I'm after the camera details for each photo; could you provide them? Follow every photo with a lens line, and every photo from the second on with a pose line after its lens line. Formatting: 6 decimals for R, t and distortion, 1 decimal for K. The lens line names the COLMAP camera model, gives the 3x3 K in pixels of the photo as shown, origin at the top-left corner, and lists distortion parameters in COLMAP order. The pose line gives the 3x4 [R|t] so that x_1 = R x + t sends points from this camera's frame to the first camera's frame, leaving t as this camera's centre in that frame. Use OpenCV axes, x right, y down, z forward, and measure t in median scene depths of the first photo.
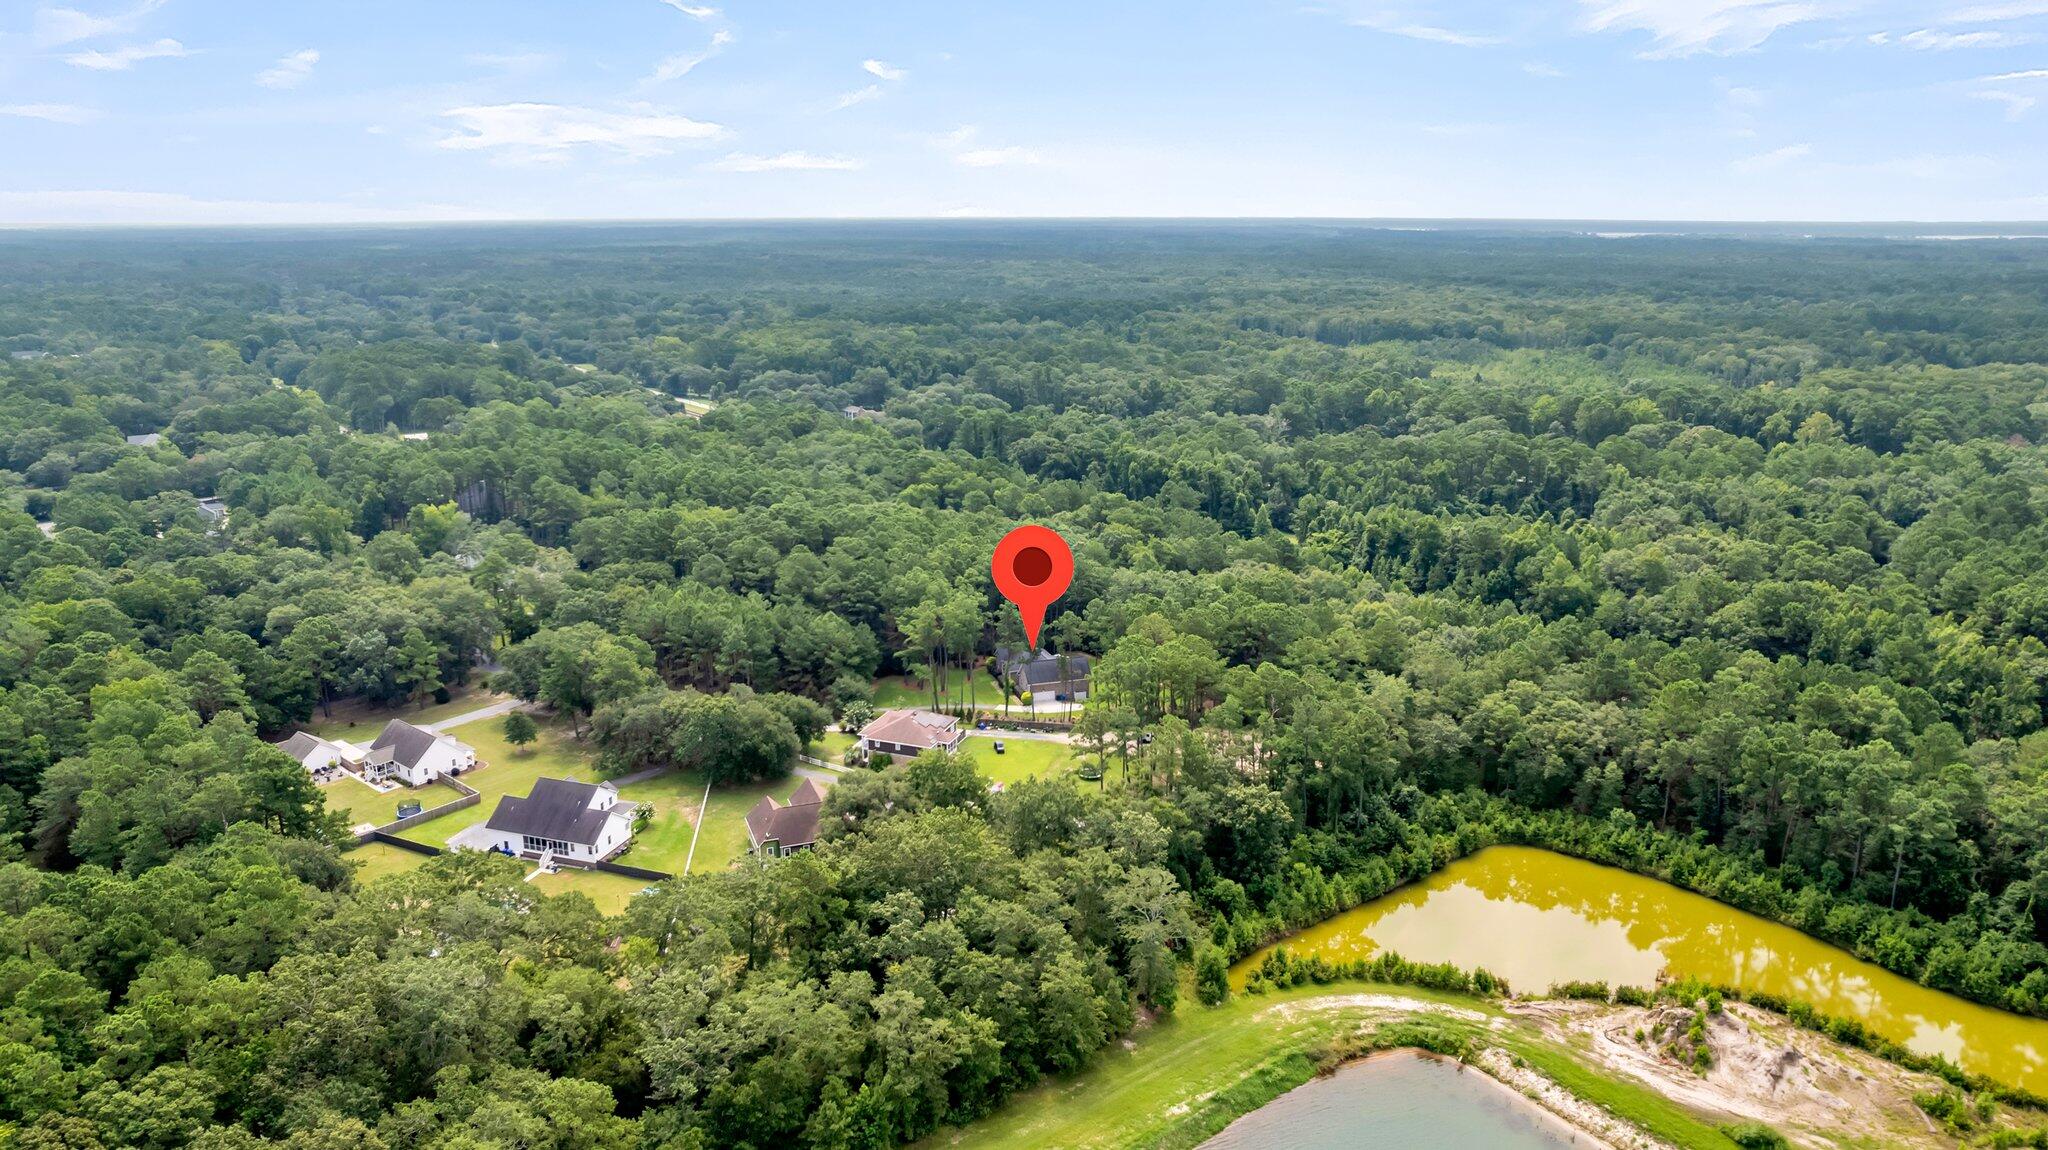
lens RADIAL K [[1370.4, 0, 1024.0], [0, 1370.4, 575.0], [0, 0, 1]] dist [-0.041344, 0.000805]
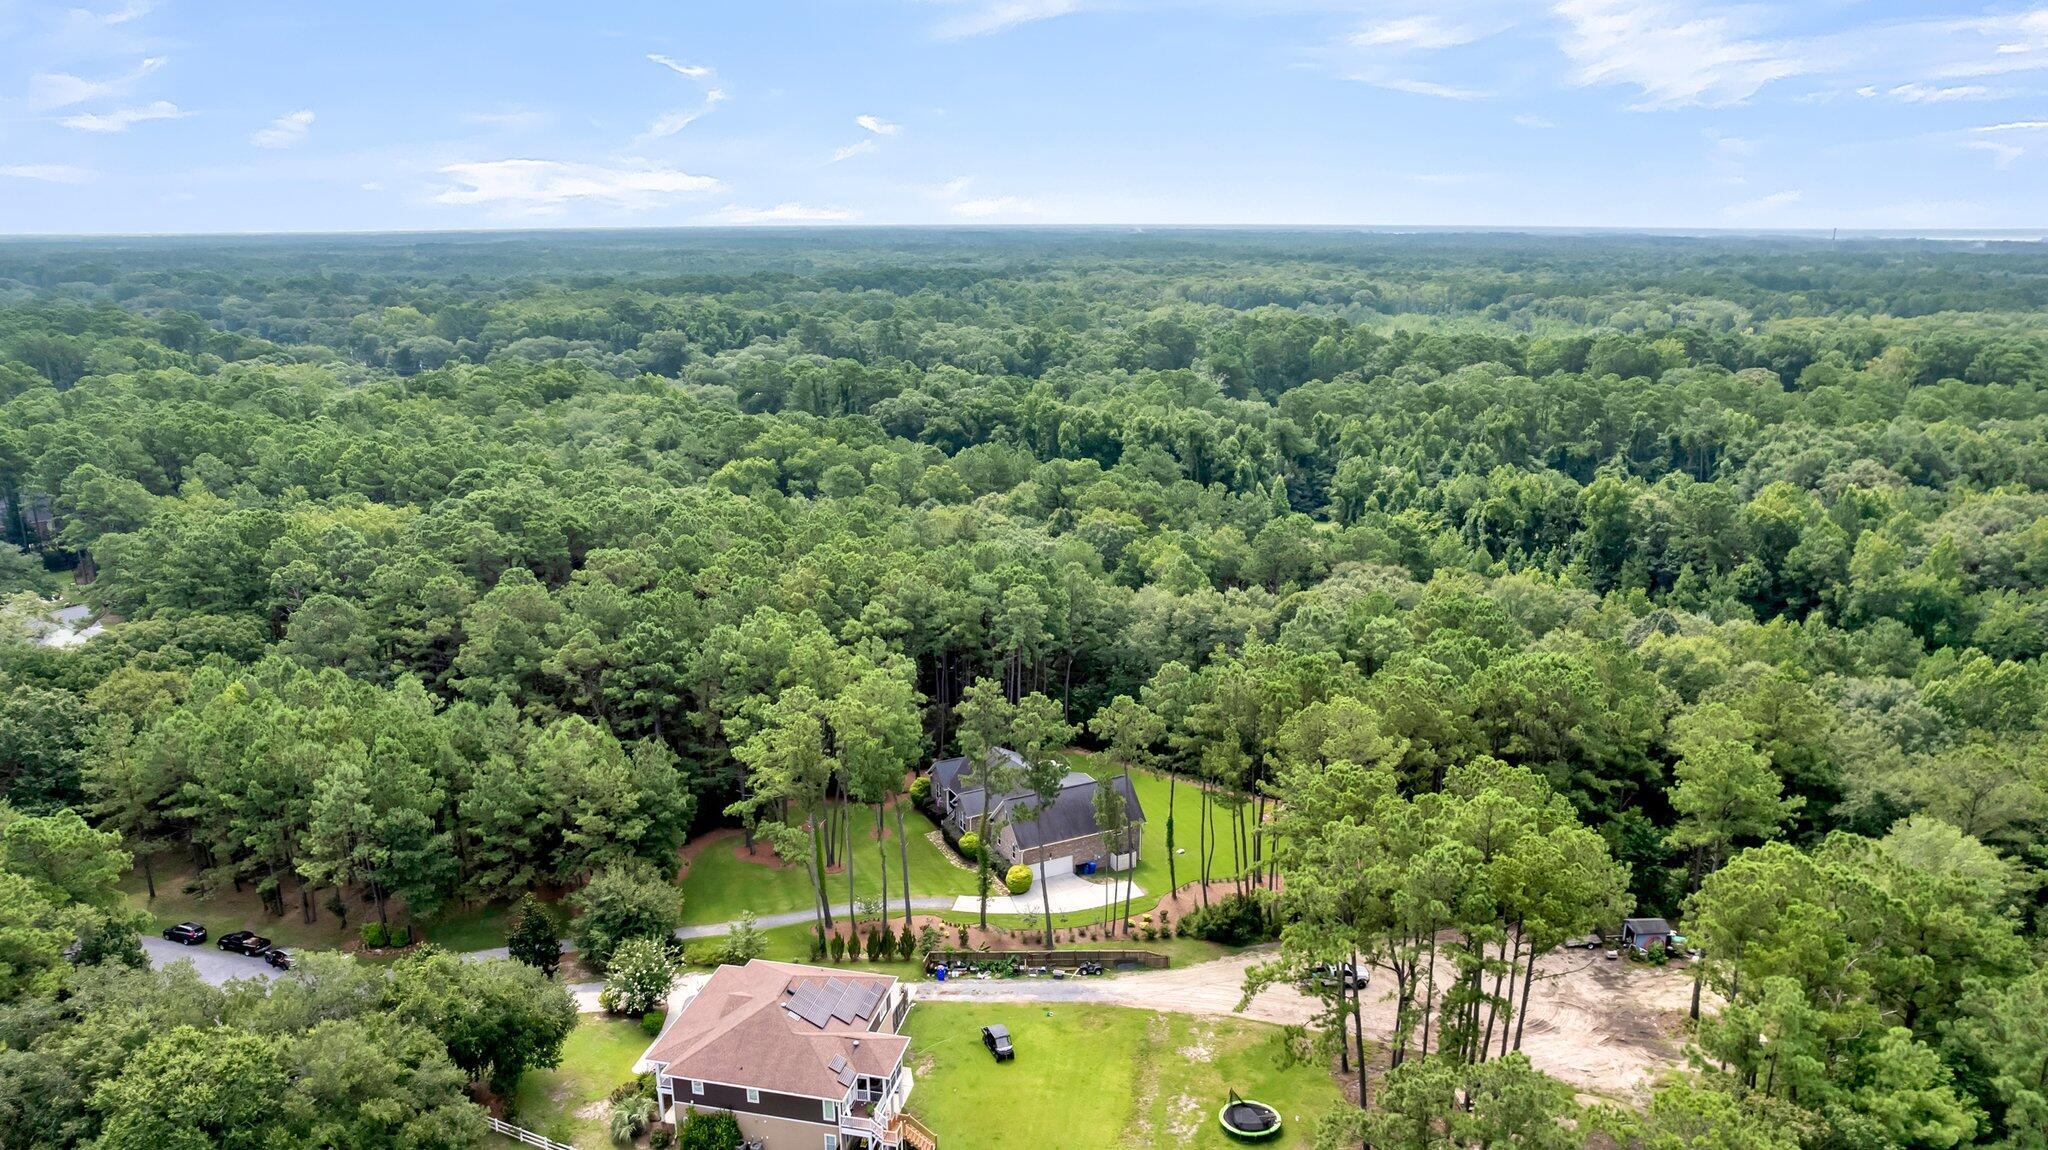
lens RADIAL K [[1370.4, 0, 1024.0], [0, 1370.4, 575.0], [0, 0, 1]] dist [-0.041344, 0.000805]
pose [[0.989604, -0.039795, 0.138206, -0.041987], [0.040159, 0.999193, 0.000148, -0.010114], [-0.138100, 0.005403, 0.990404, 0.403983]]
